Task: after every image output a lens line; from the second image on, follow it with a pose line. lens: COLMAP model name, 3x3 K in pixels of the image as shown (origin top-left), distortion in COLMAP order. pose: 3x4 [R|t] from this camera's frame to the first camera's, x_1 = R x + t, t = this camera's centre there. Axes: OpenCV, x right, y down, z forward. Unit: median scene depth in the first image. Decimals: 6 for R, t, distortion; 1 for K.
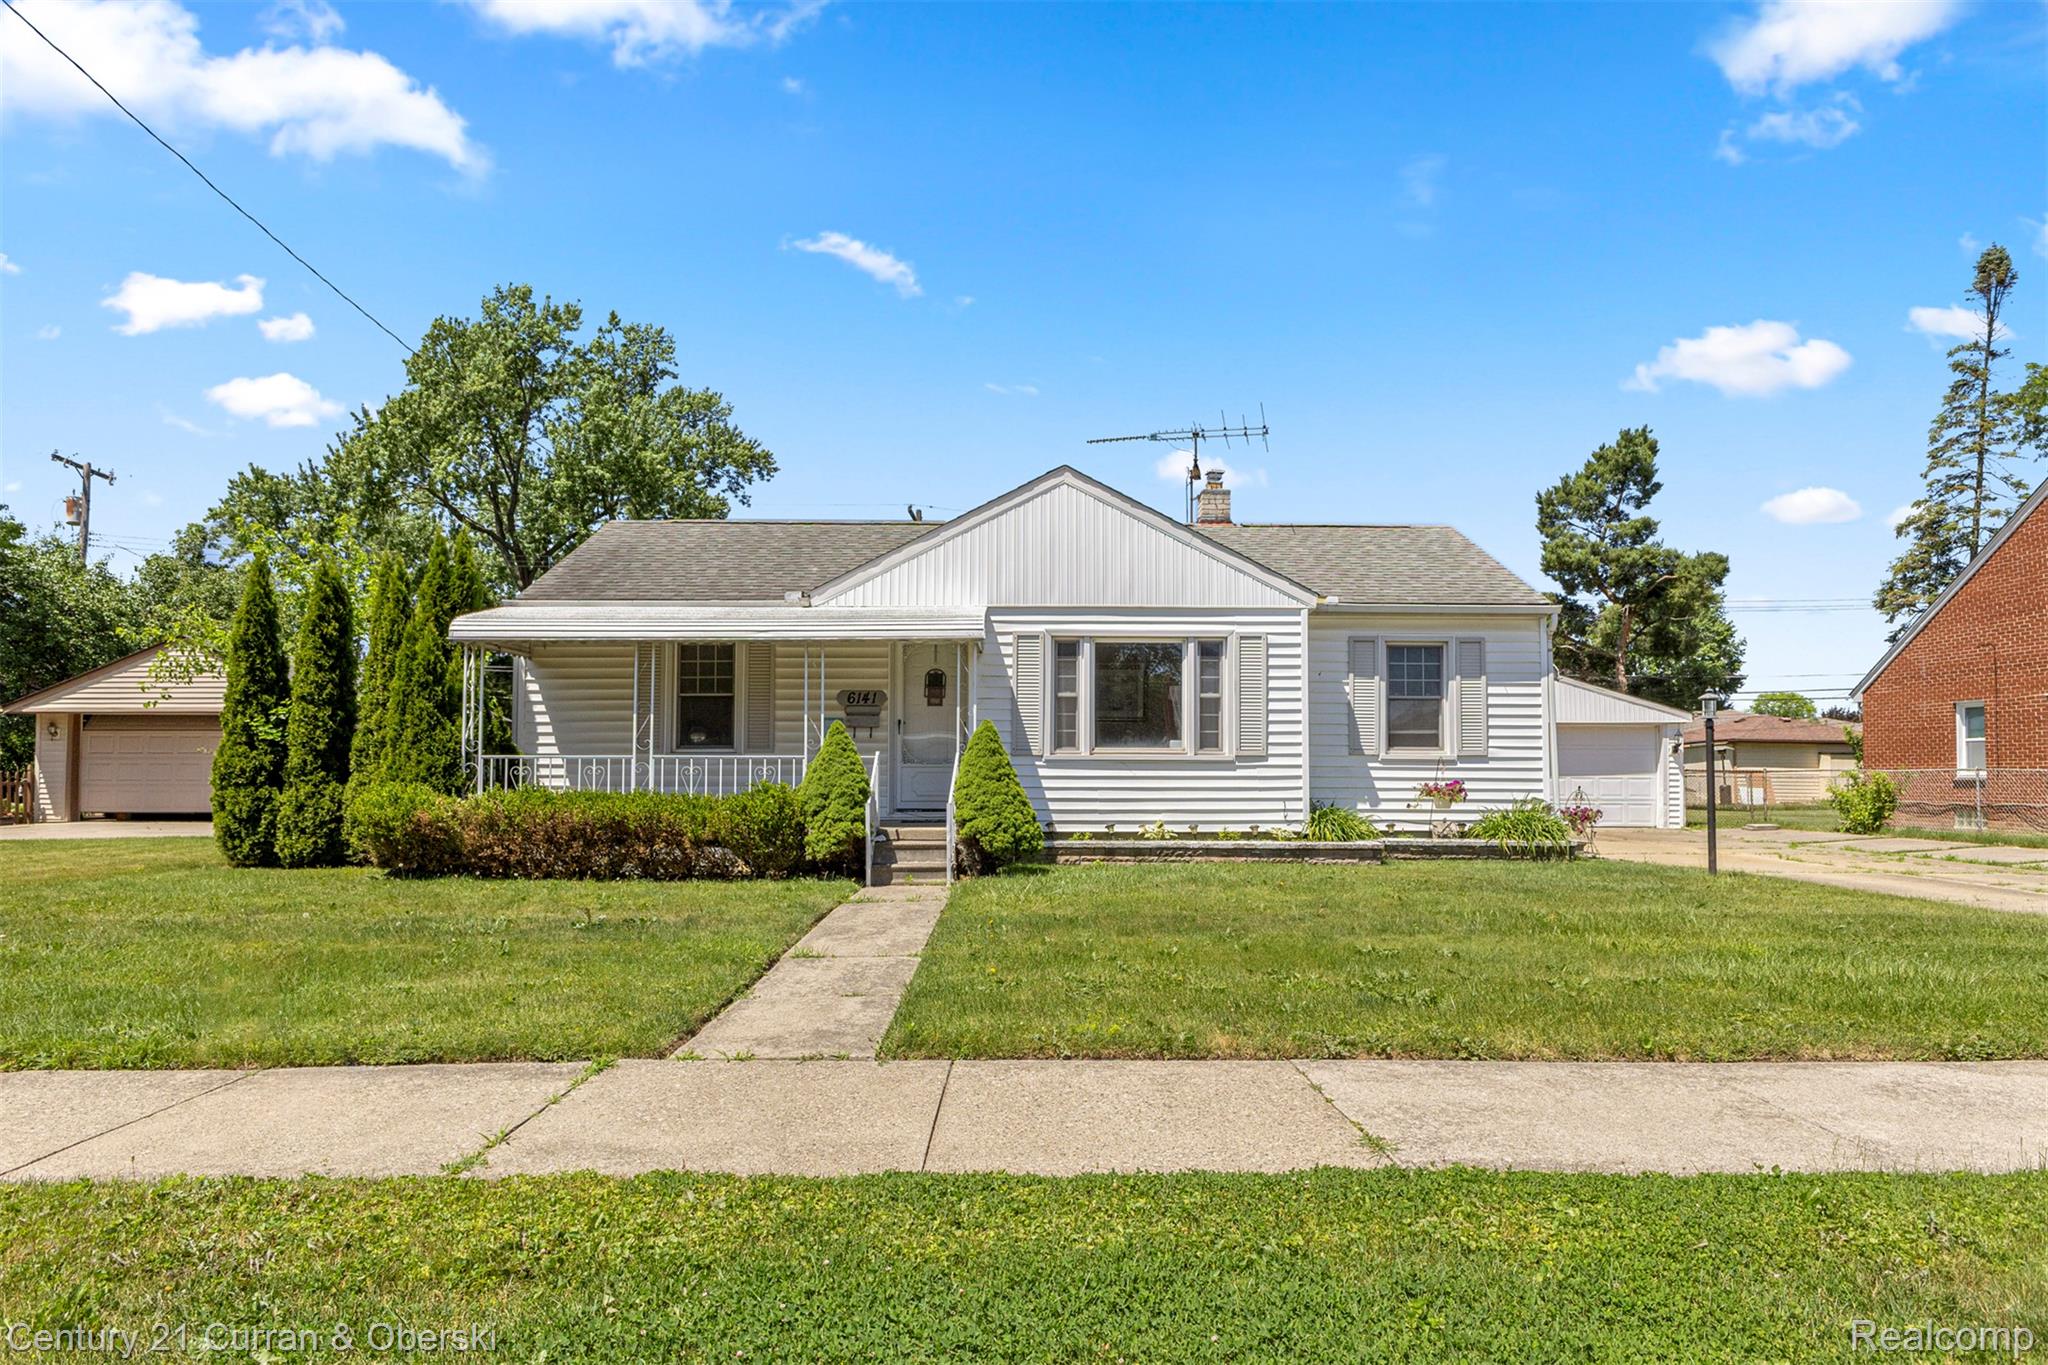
lens RADIAL K [[1187.7, 0, 1029.2], [0, 1187.7, 732.6], [0, 0, 1]] dist [-0.004663, -0.001697]
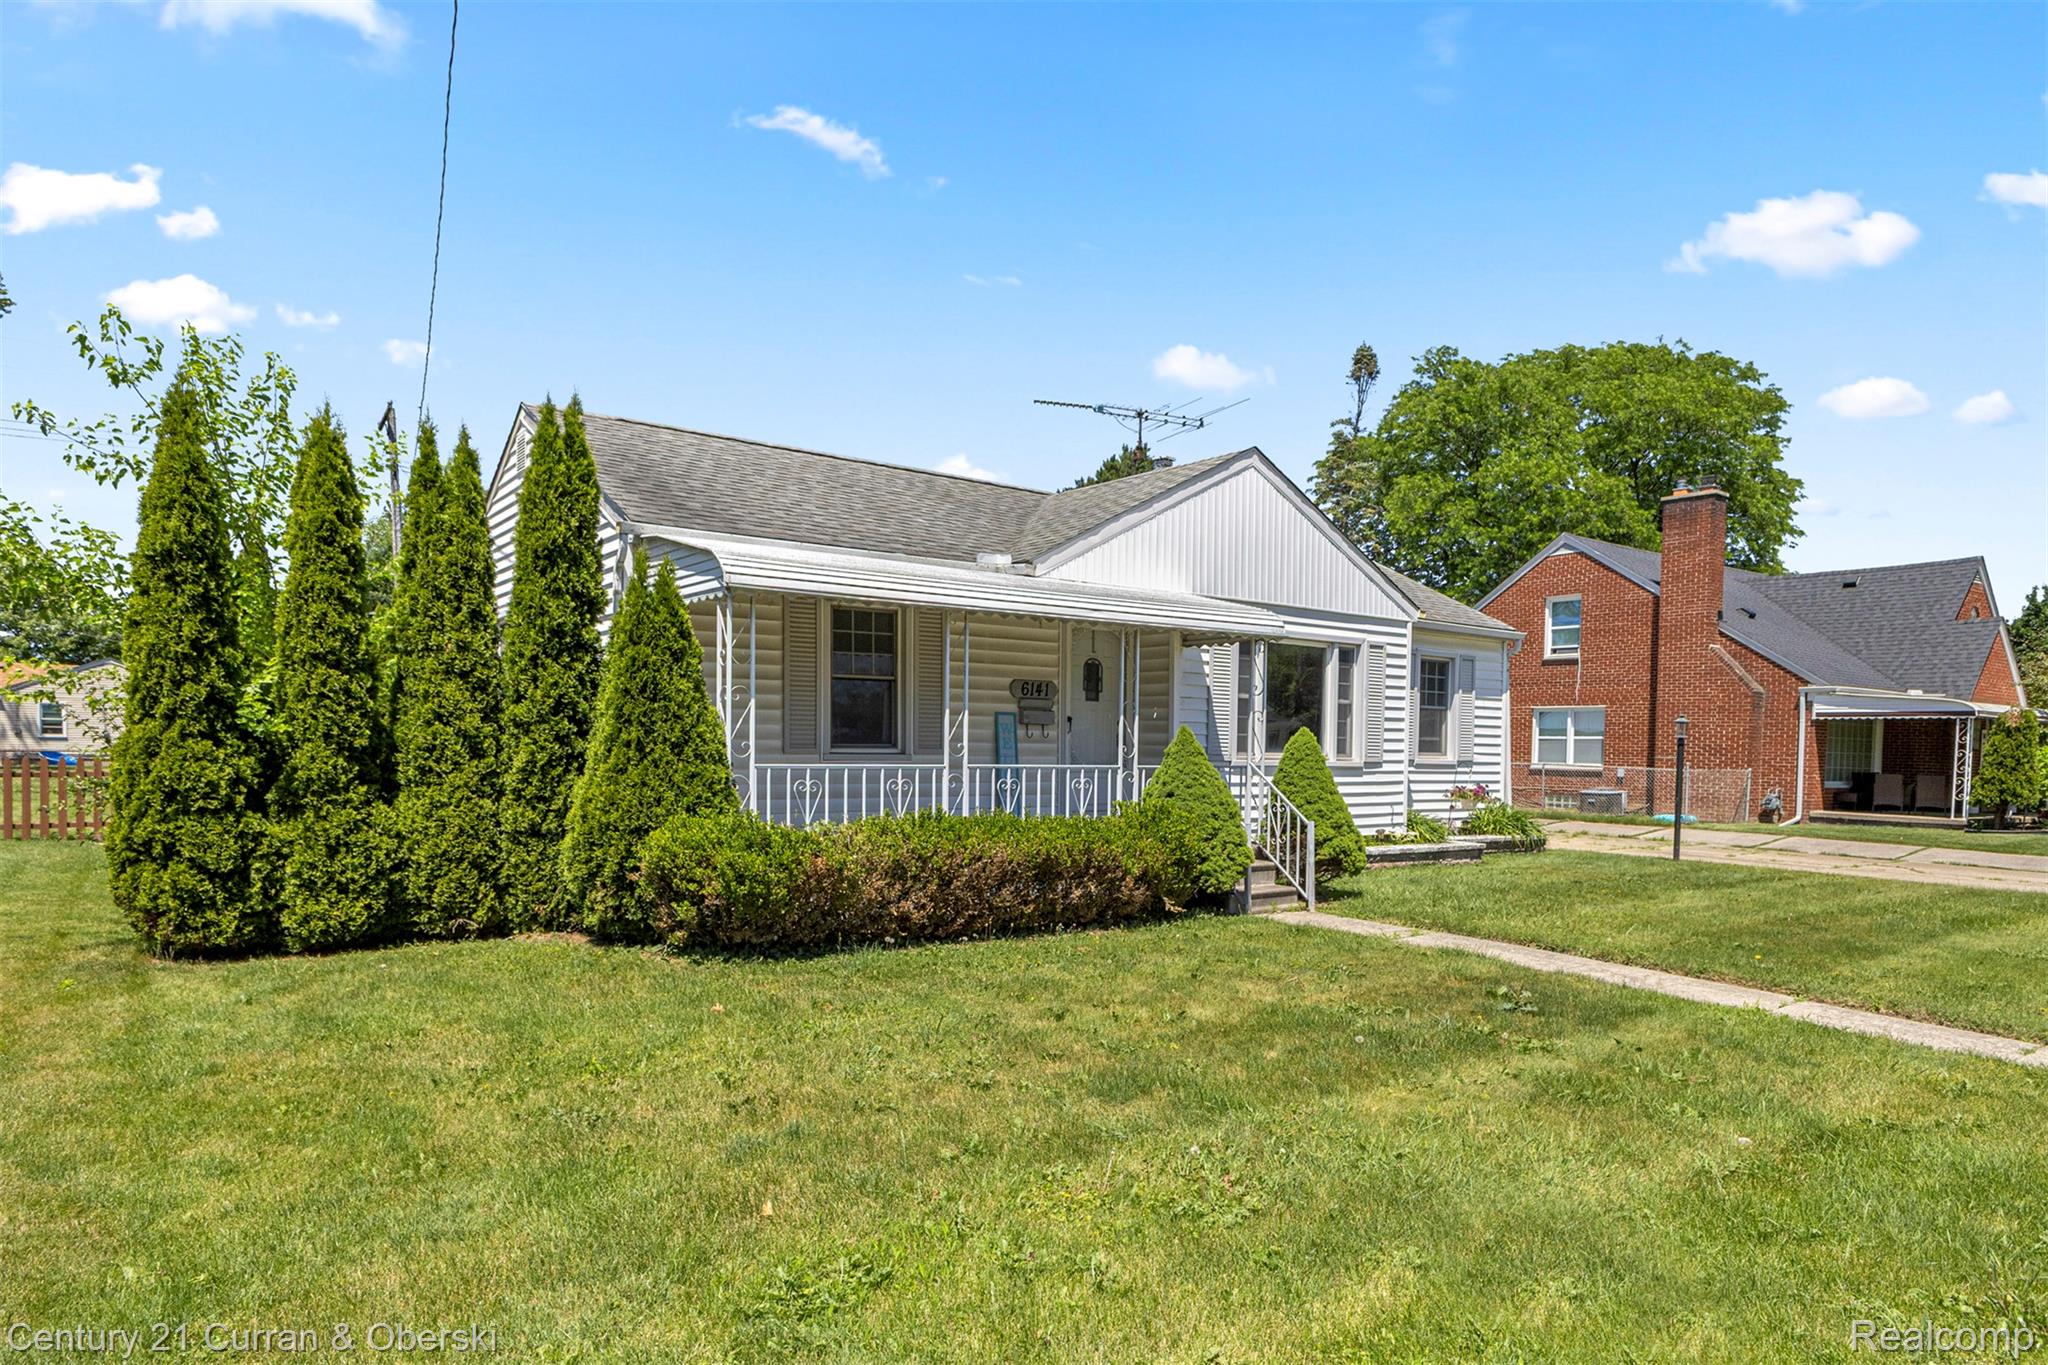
lens RADIAL K [[1197.7, 0, 1022.7], [0, 1197.7, 799.6], [0, 0, 1]] dist [-0.005727, -0.000767]
pose [[0.816631, -0.014902, 0.576967, -0.657130], [-0.035750, 0.996441, 0.076335, -0.016465], [-0.576052, -0.082964, 0.813192, 0.324490]]
